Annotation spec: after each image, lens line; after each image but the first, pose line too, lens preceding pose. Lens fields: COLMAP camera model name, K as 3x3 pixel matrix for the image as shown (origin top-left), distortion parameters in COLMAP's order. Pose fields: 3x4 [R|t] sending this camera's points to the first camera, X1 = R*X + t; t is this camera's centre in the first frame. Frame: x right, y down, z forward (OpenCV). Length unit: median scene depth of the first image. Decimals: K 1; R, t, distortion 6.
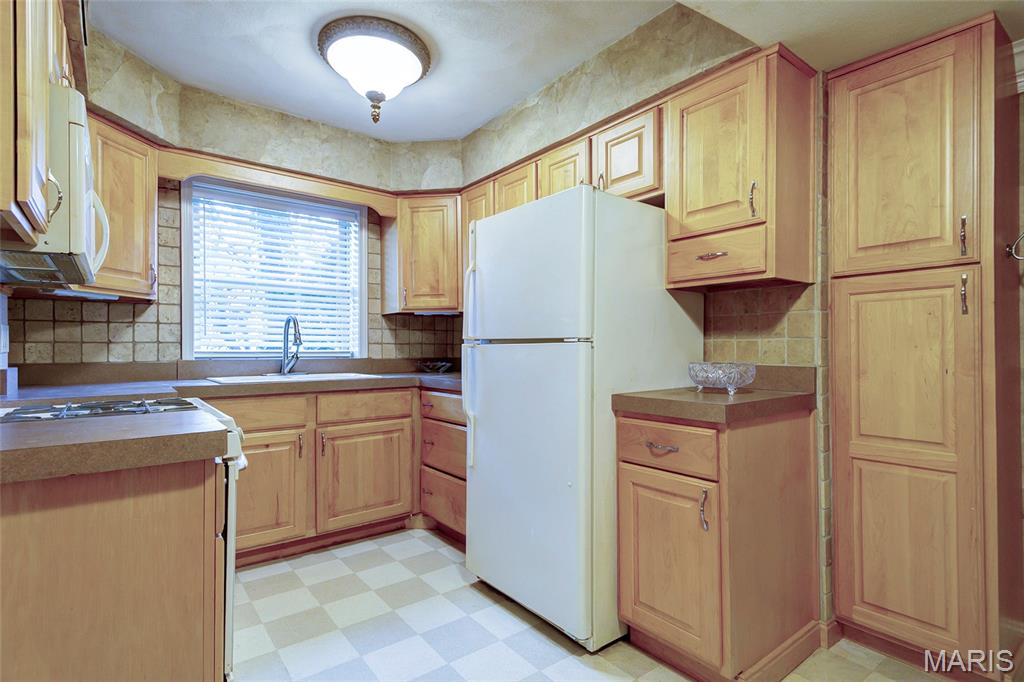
lens RADIAL K [[501.0, 0, 511.6], [0, 501.0, 346.9], [0, 0, 1]] dist [0.002374, 0.000080]
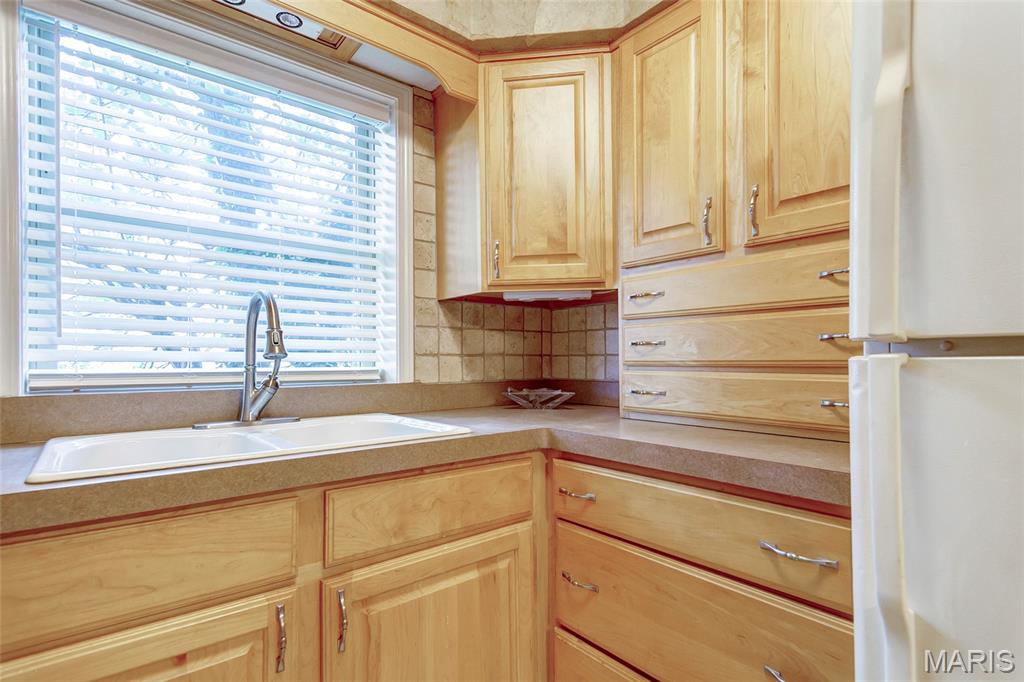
lens RADIAL K [[496.7, 0, 509.7], [0, 496.7, 360.2], [0, 0, 1]] dist [0.003860, -0.013226]
pose [[0.999870, -0.002810, 0.015896, -0.207409], [0.002727, 0.999983, 0.005209, -0.003684], [-0.015910, -0.005165, 0.999860, 0.509313]]
